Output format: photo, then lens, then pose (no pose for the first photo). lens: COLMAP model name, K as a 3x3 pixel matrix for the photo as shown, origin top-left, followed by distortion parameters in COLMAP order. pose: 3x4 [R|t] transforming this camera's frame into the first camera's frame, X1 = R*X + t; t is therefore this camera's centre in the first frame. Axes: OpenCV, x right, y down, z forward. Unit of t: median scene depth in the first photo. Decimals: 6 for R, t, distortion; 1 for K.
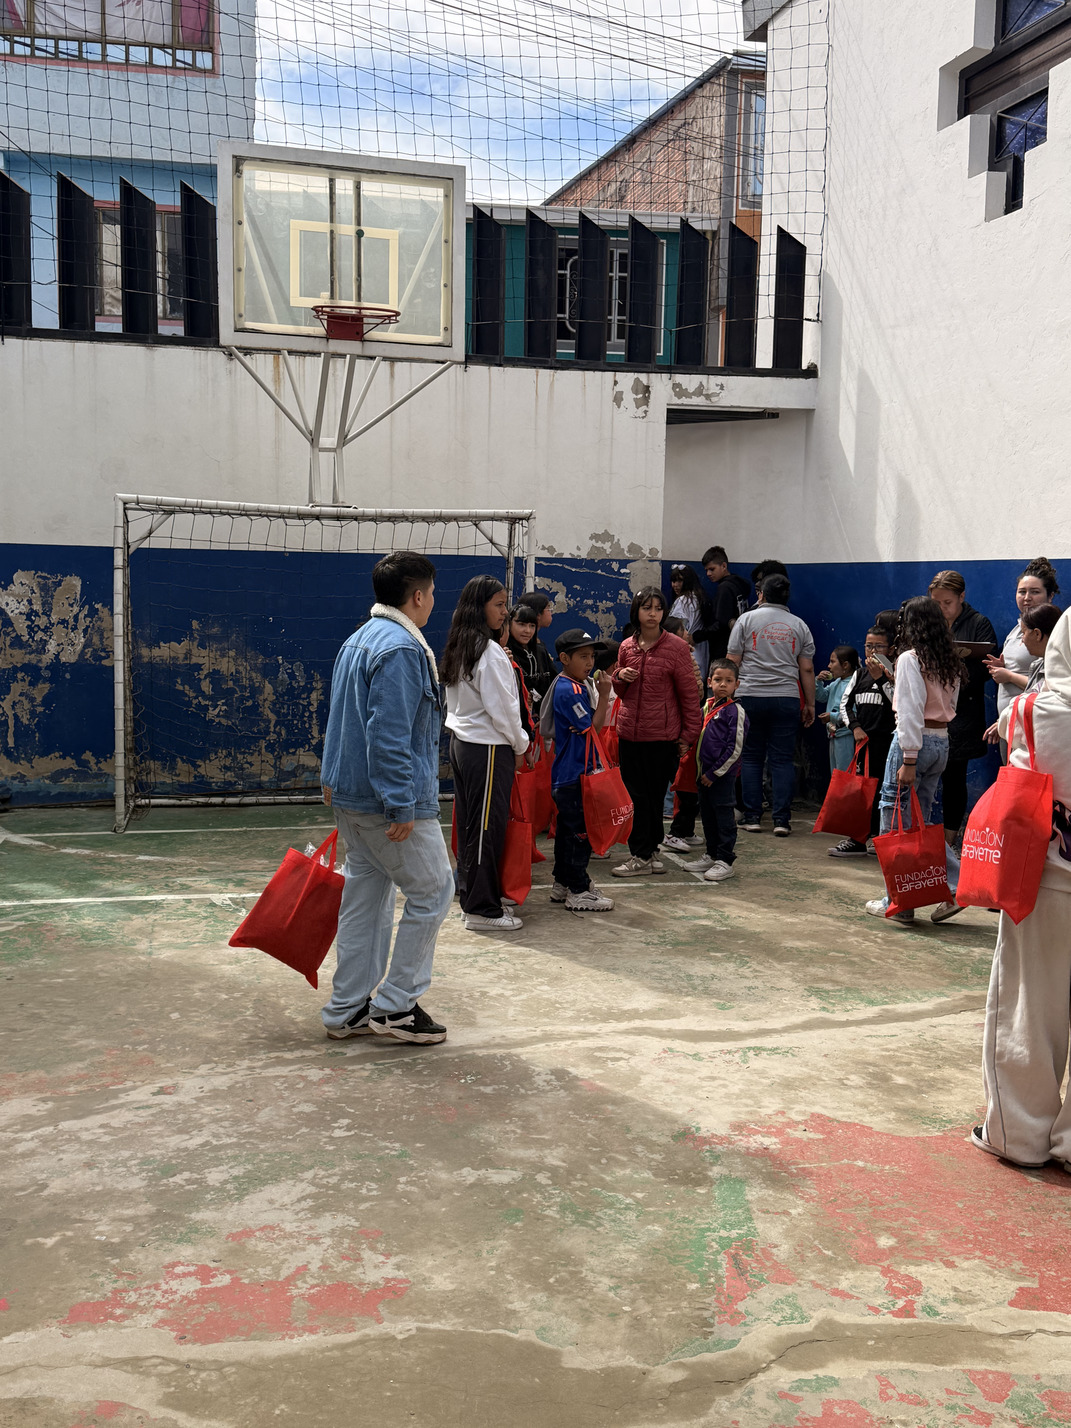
lens RADIAL K [[1380.8, 0, 535.5], [0, 1380.8, 714.0], [0, 0, 1]] dist [0.139454, -0.283450]
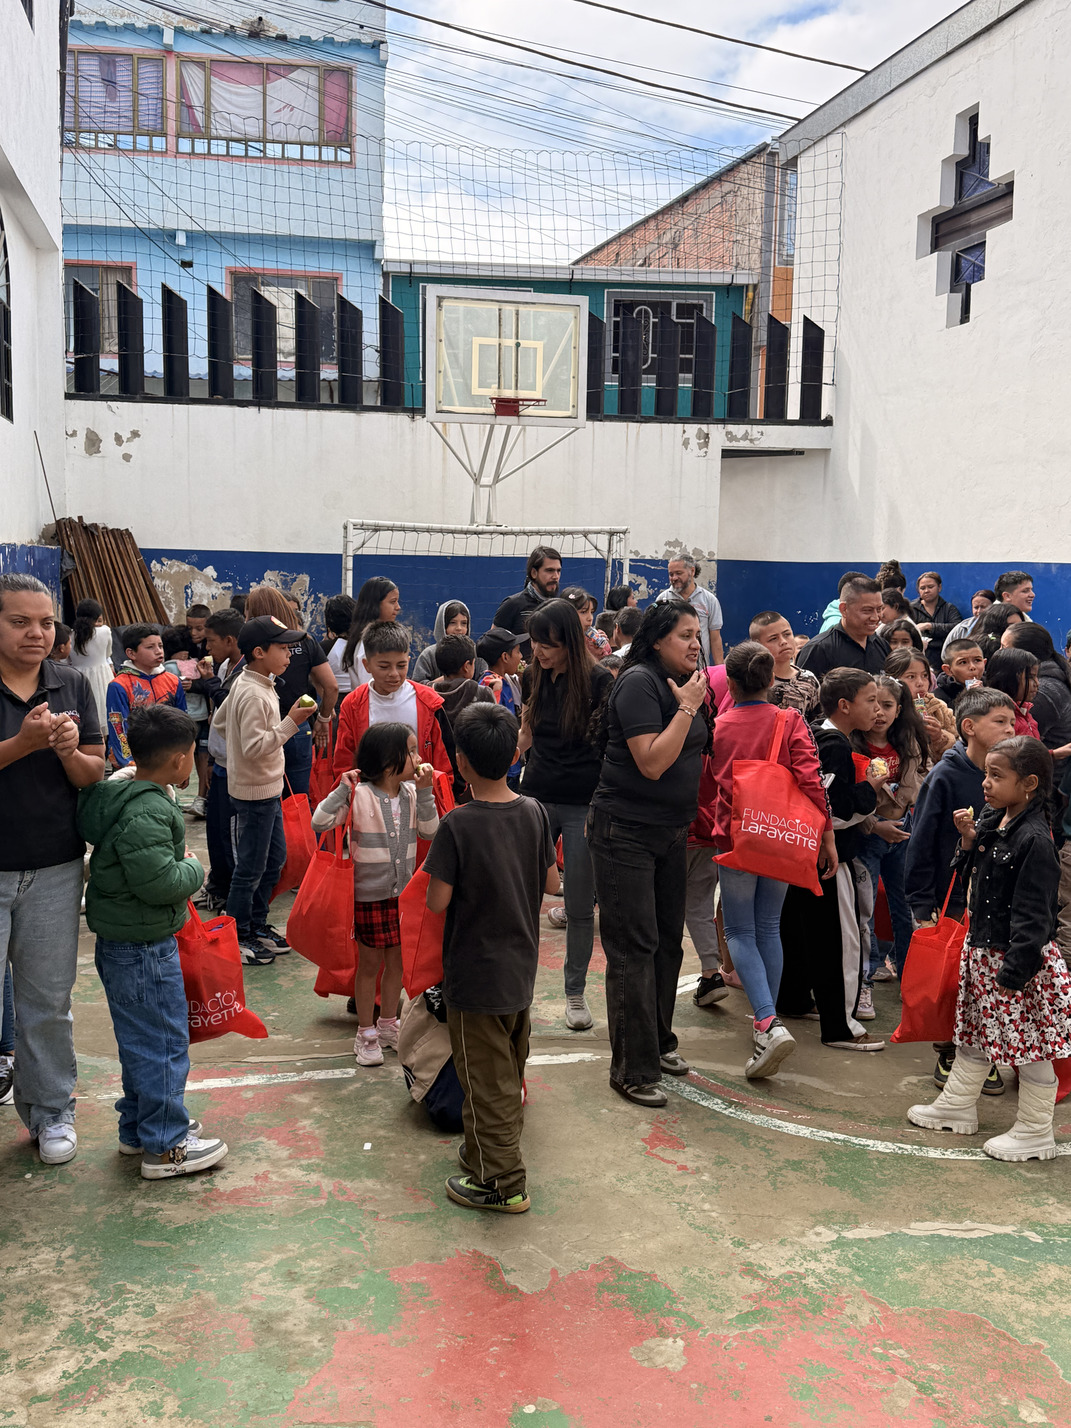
lens RADIAL K [[1474.9, 0, 509.1], [0, 1474.9, 708.4], [0, 0, 1]] dist [0.167506, -0.381720]
pose [[0.999464, 0.001556, -0.032696, -0.068001], [-0.001542, 0.999999, 0.000447, 0.035714], [0.032696, -0.000396, 0.999465, -0.481310]]
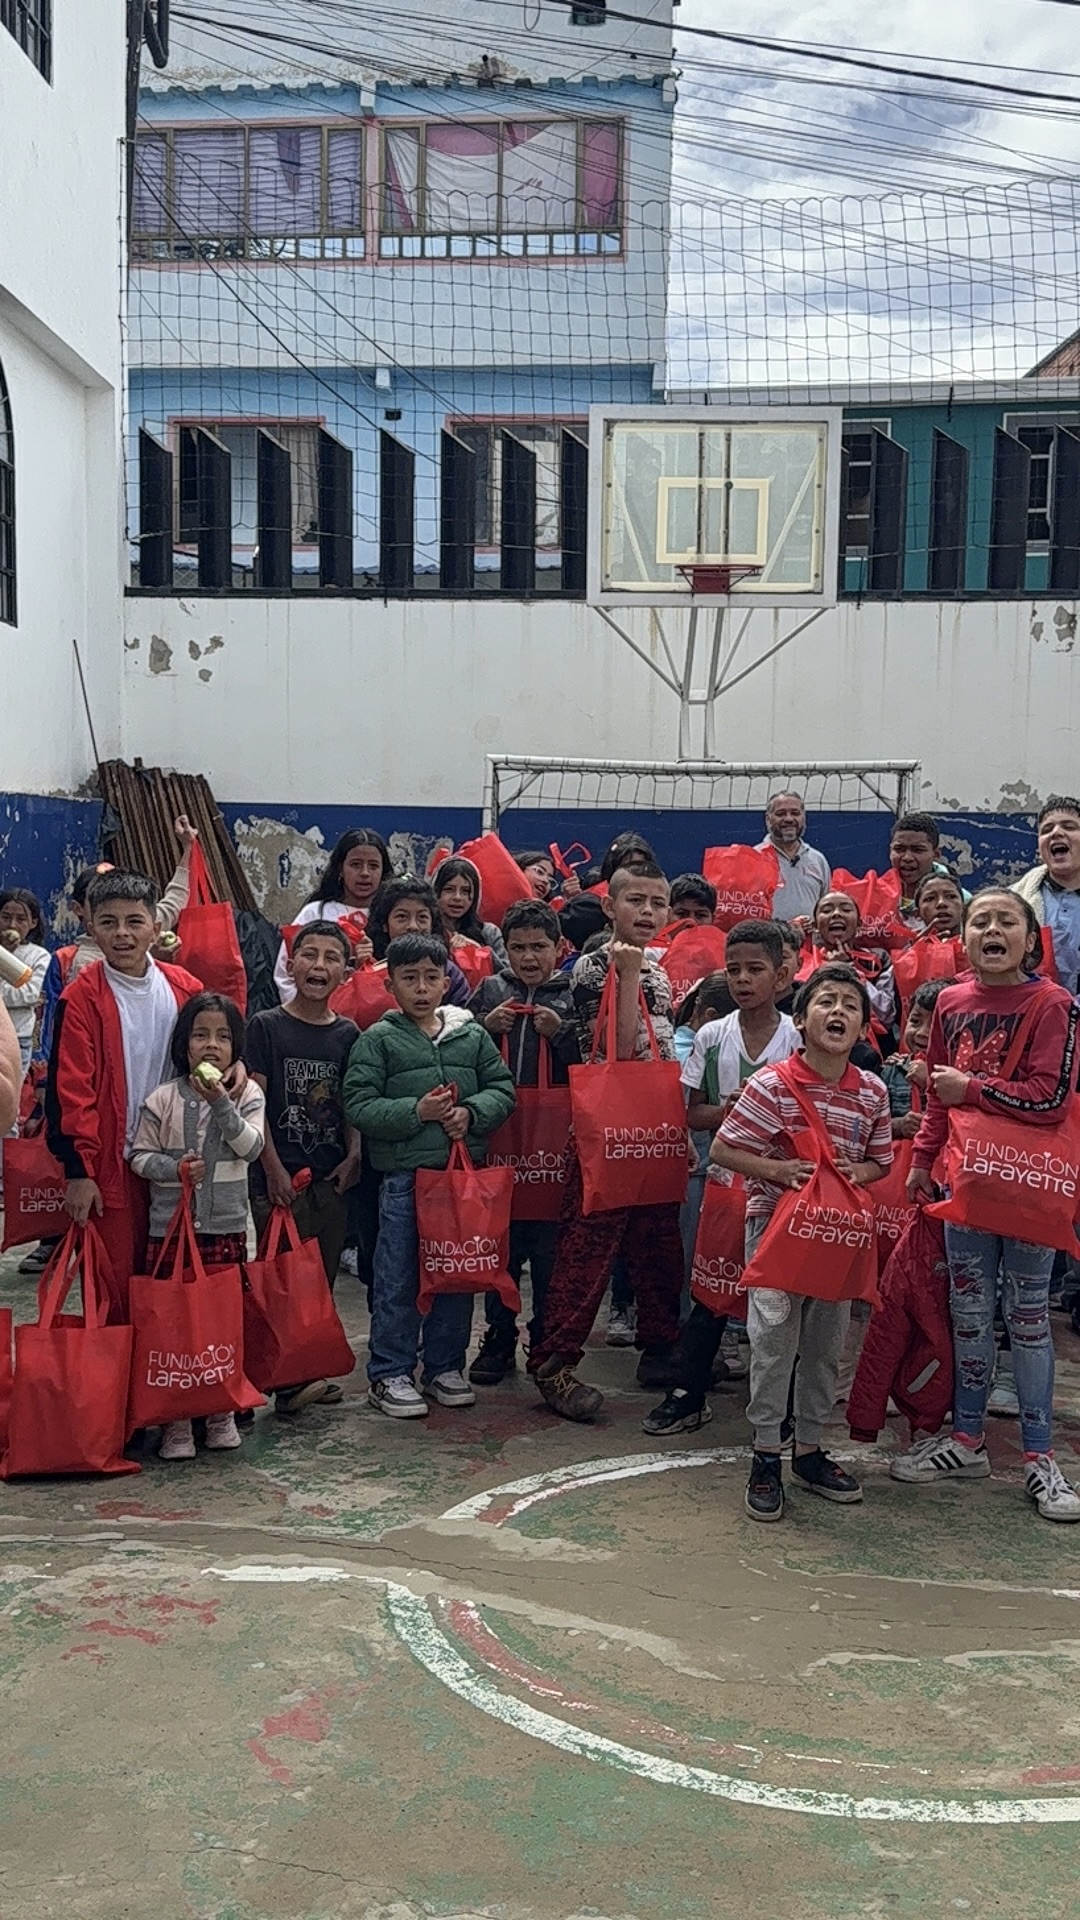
lens RADIAL K [[2100.4, 0, 527.2], [0, 2100.4, 968.3], [0, 0, 1]] dist [0.223827, -0.568215]
pose [[0.958981, 0.011750, -0.283227, 0.136214], [-0.024216, 0.998884, -0.040552, 0.048587], [0.282435, 0.045747, 0.958195, -0.373624]]
